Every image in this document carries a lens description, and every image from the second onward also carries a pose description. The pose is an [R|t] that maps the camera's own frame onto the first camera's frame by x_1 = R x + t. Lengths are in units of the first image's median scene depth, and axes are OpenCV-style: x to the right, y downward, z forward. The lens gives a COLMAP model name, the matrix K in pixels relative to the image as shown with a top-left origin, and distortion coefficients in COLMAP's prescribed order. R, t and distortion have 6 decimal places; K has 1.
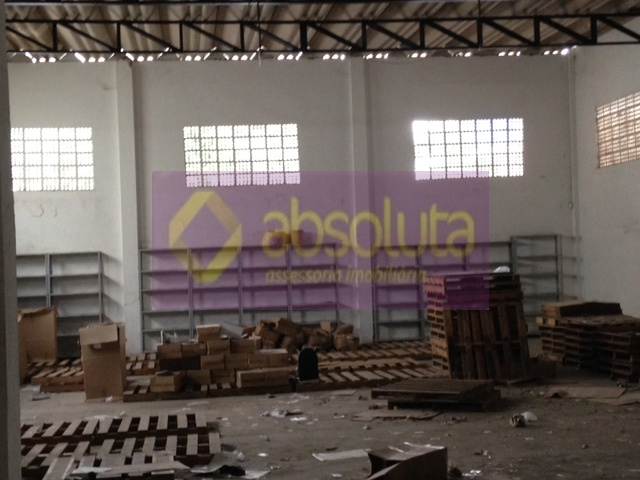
lens RADIAL K [[1109.4, 0, 320.0], [0, 1109.4, 240.0], [0, 0, 1]] dist [0.166038, 0.211265]
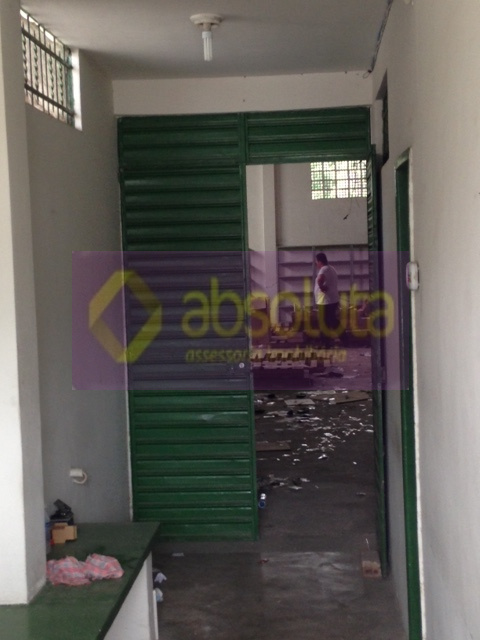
lens RADIAL K [[1109.4, 0, 240.0], [0, 1109.4, 320.0], [0, 0, 1]] dist [0.166038, 0.211265]
pose [[0.982903, 0.017934, -0.183248, 0.057914], [-0.003447, 0.996863, 0.079071, -0.012154], [0.184091, -0.077087, 0.979882, -0.463838]]
